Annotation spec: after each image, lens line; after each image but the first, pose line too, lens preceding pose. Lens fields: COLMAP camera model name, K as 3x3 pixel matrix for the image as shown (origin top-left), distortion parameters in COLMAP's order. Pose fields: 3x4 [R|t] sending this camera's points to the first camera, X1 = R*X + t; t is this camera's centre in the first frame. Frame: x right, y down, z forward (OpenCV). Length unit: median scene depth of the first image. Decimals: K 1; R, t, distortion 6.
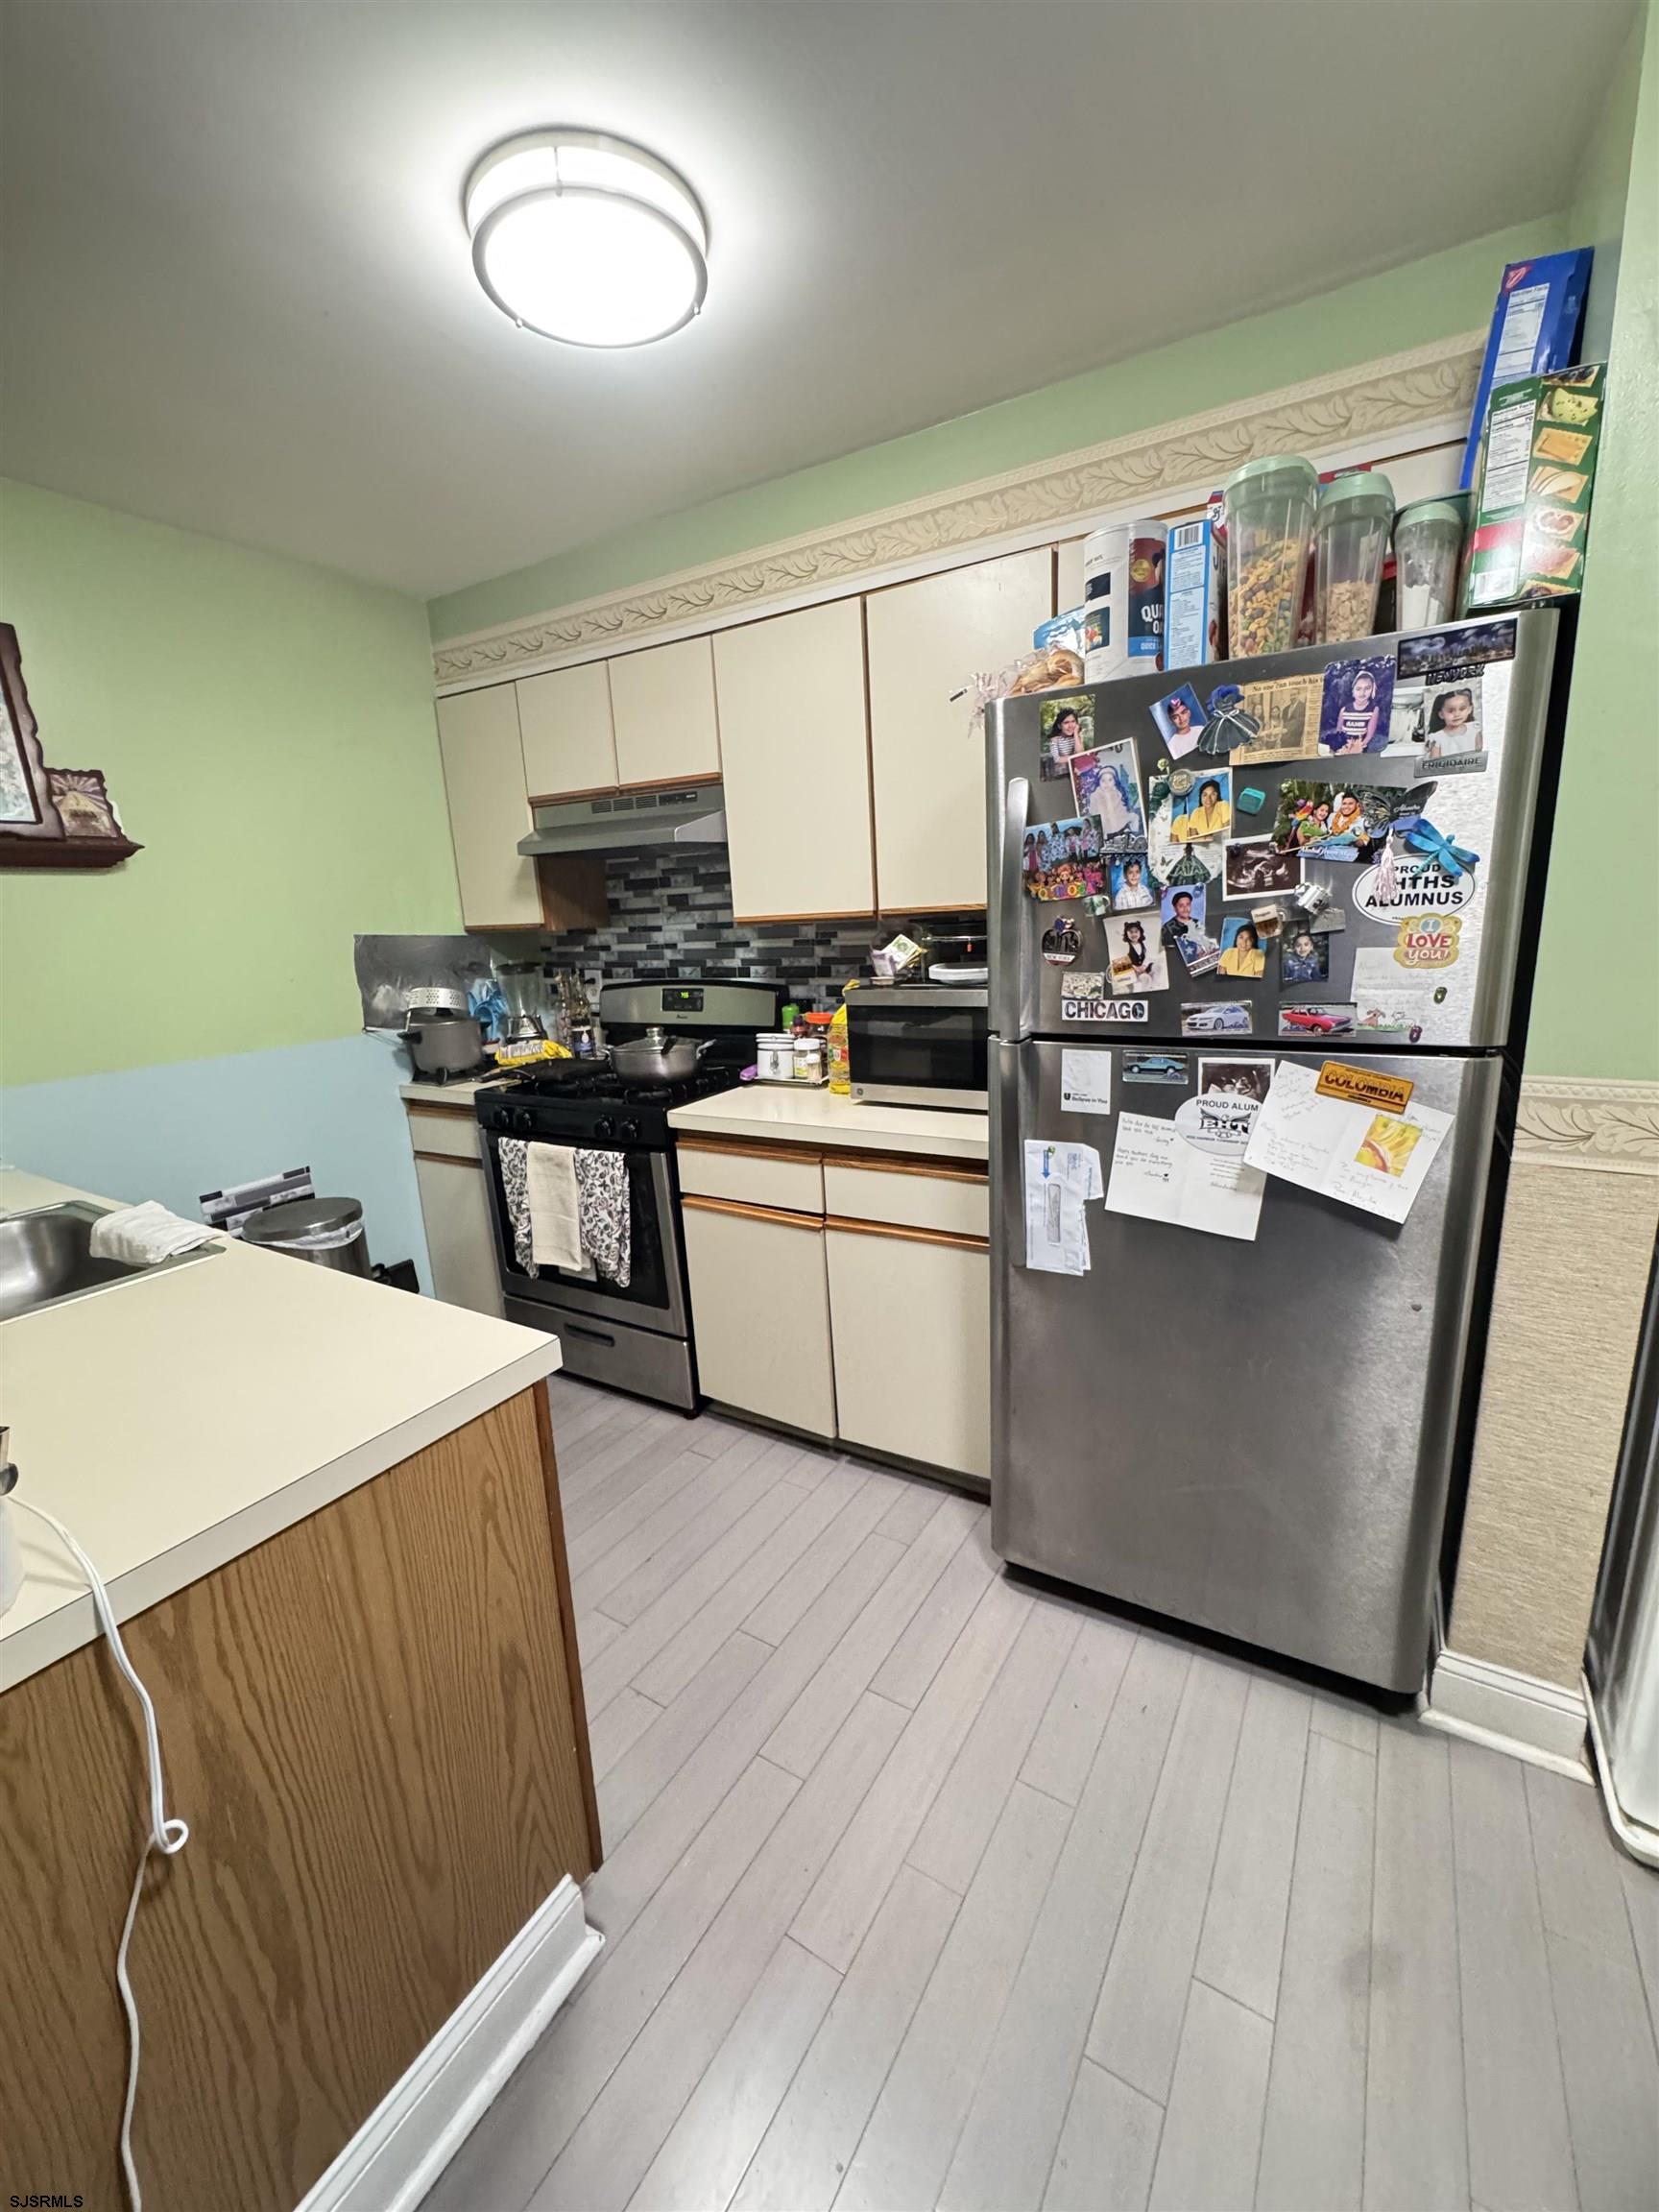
lens RADIAL K [[885.5, 0, 831.3], [0, 885.5, 1105.8], [0, 0, 1]] dist [-0.003464, 0.000090]
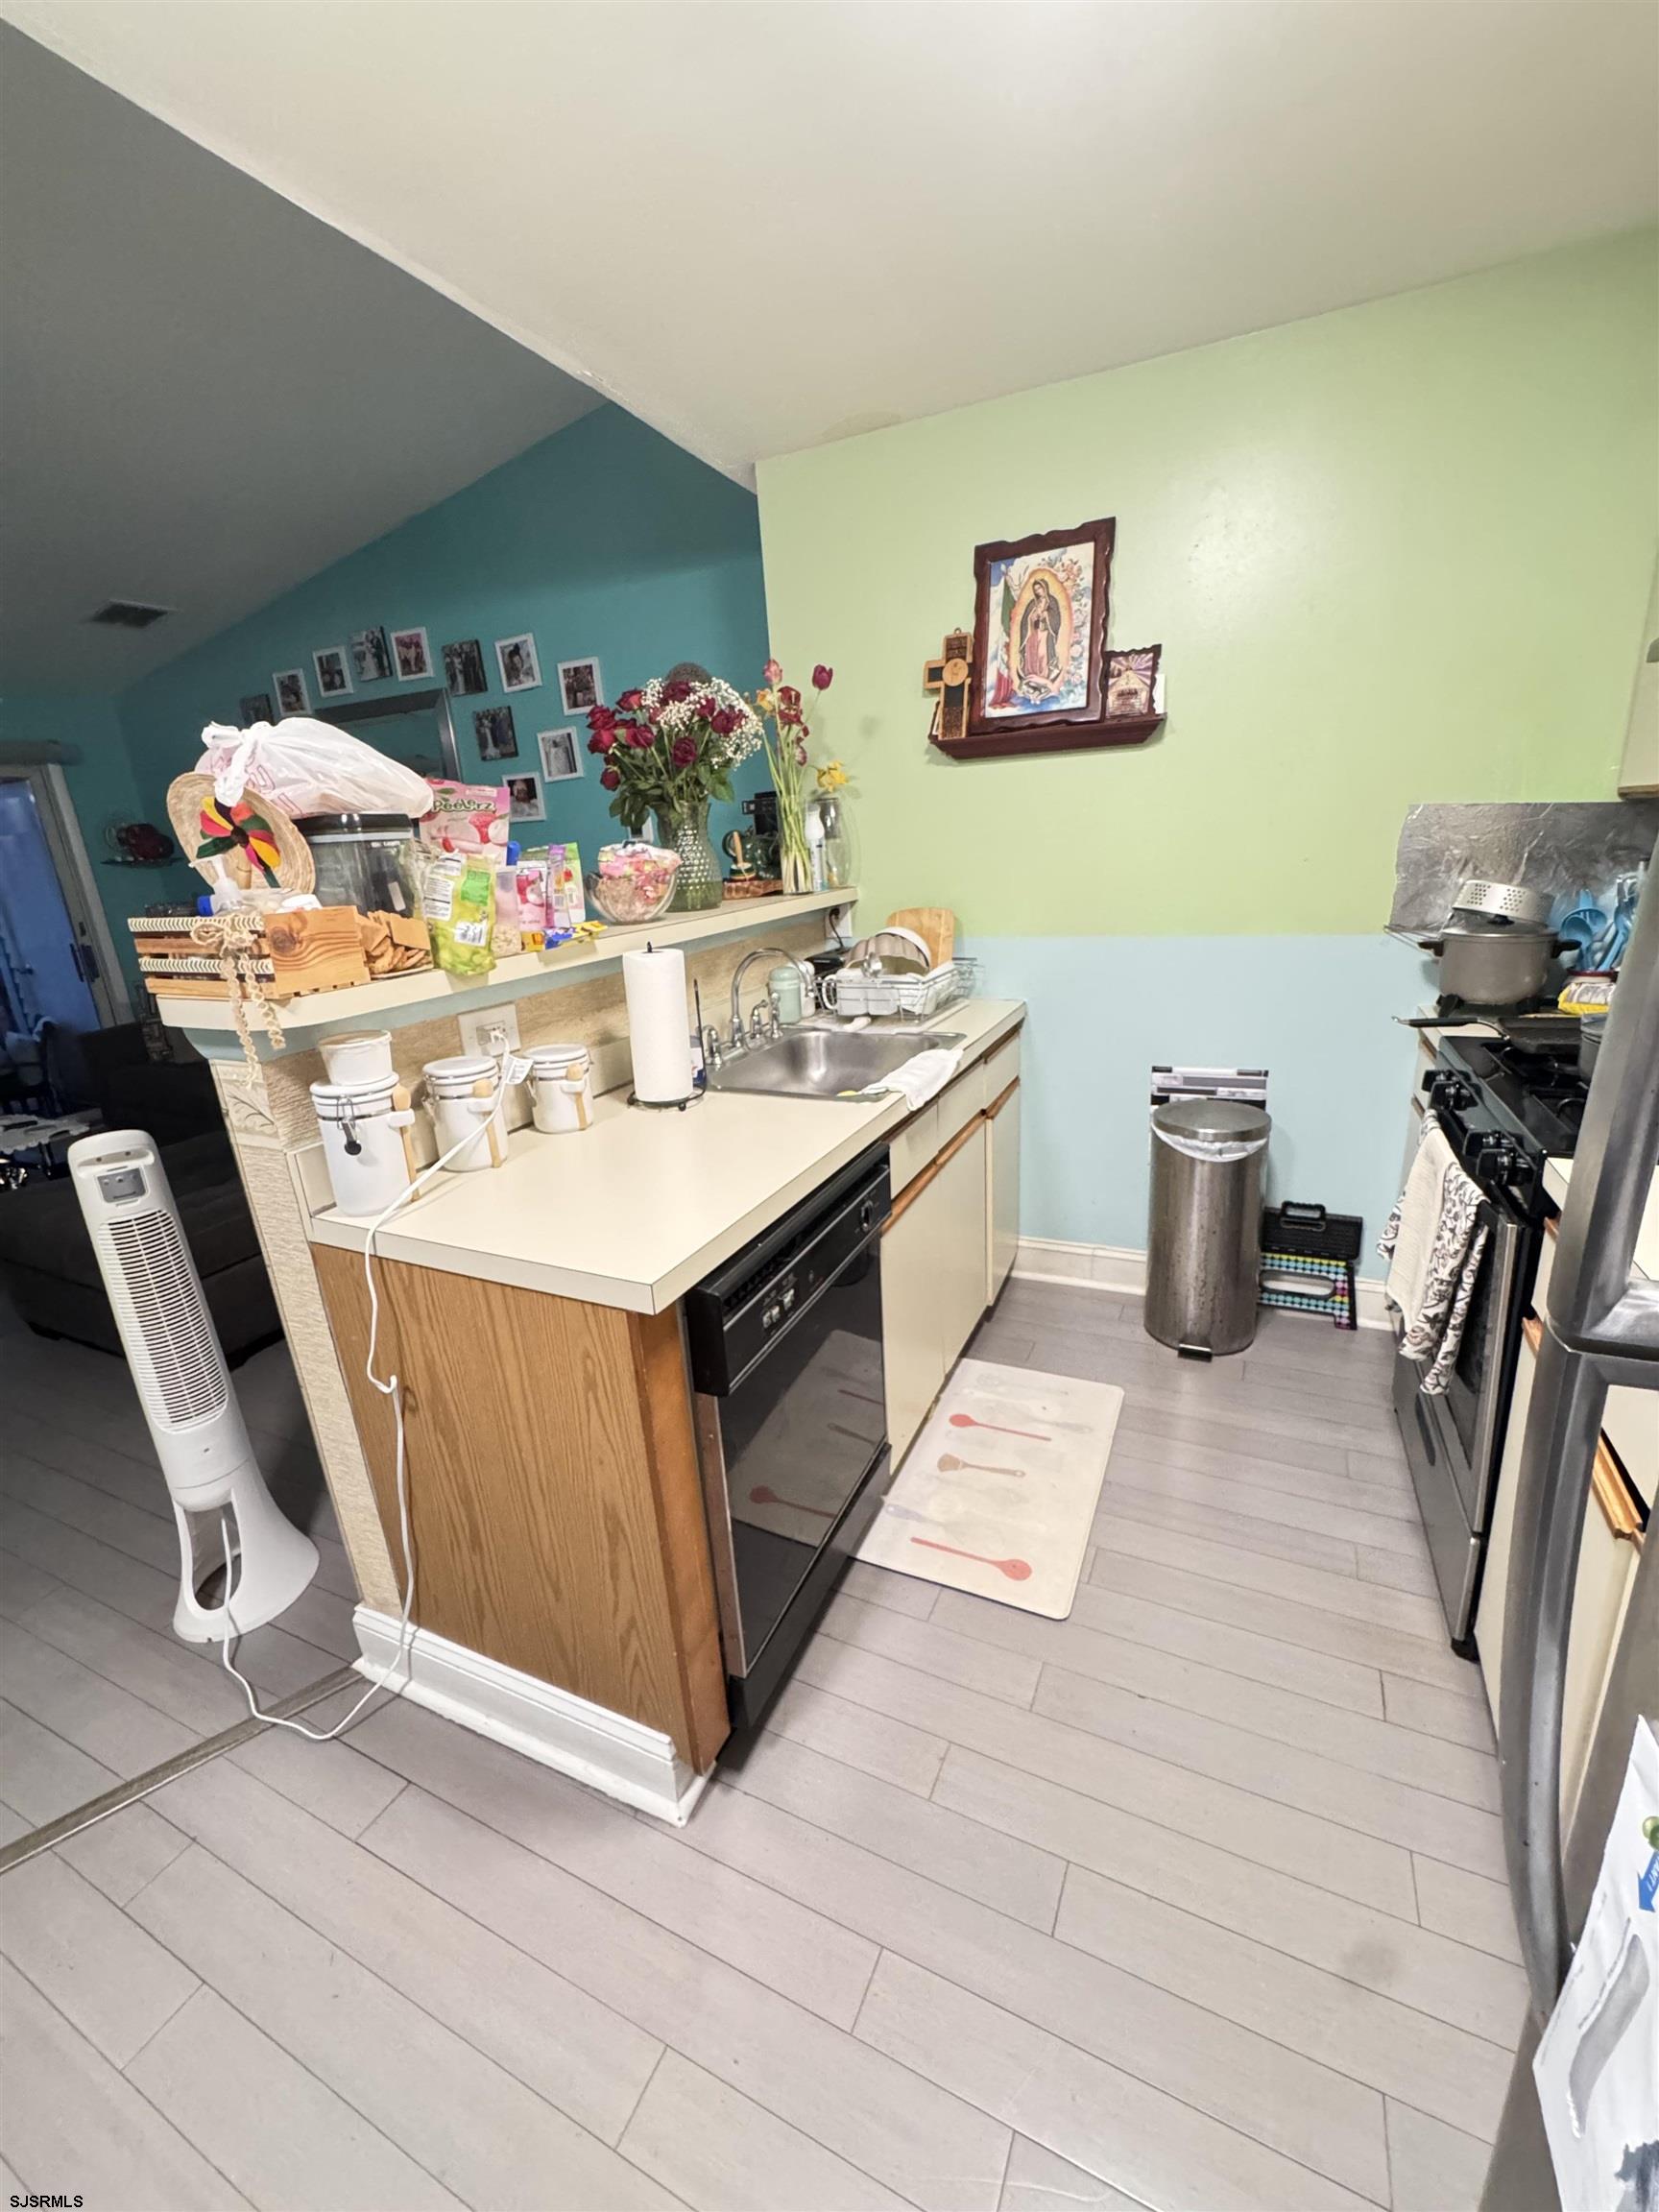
lens RADIAL K [[885.5, 0, 835.5], [0, 885.5, 1105.9], [0, 0, 1]] dist [-0.003464, 0.000090]
pose [[0.111425, 0.322699, -0.939920, 0.407122], [-0.167855, 0.938332, 0.302254, -0.177394], [0.979494, 0.124092, 0.158720, 0.775289]]
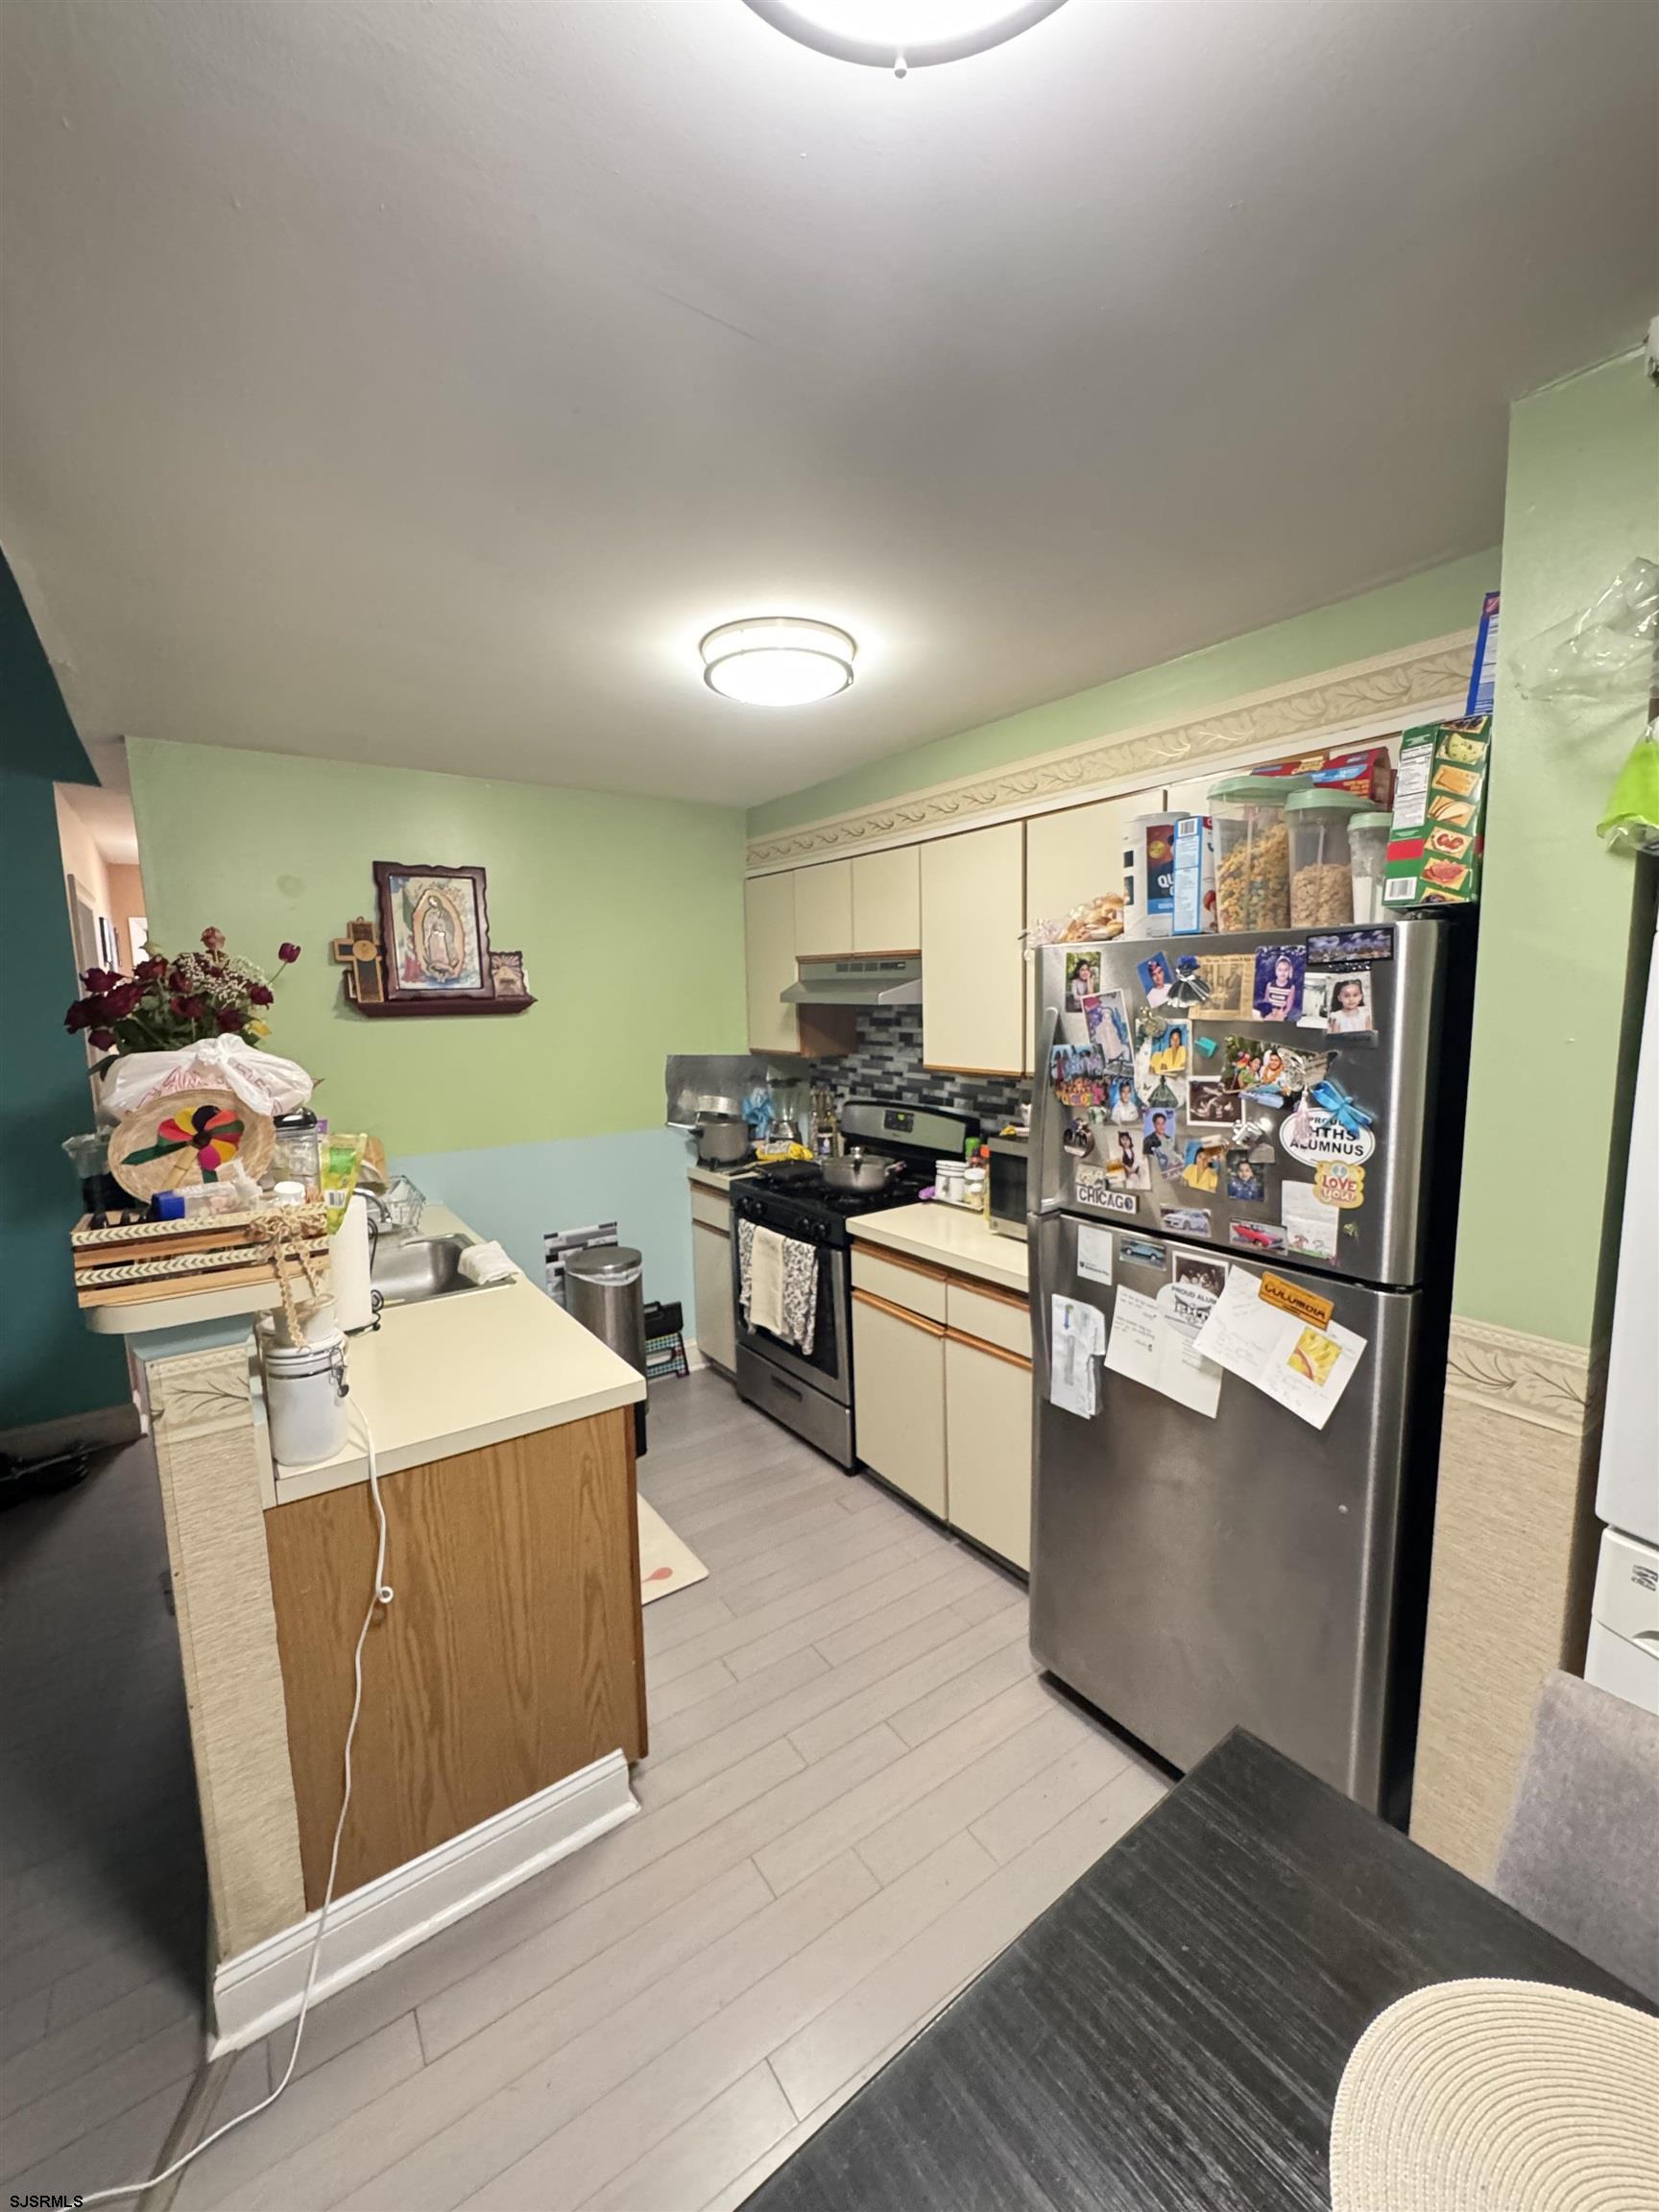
lens RADIAL K [[885.5, 0, 831.2], [0, 885.5, 1107.1], [0, 0, 1]] dist [-0.003464, 0.000090]
pose [[0.916442, 0.080139, -0.392061, 0.428326], [-0.110555, 0.992314, -0.055590, -0.123688], [0.384593, 0.094289, 0.918258, -0.265234]]
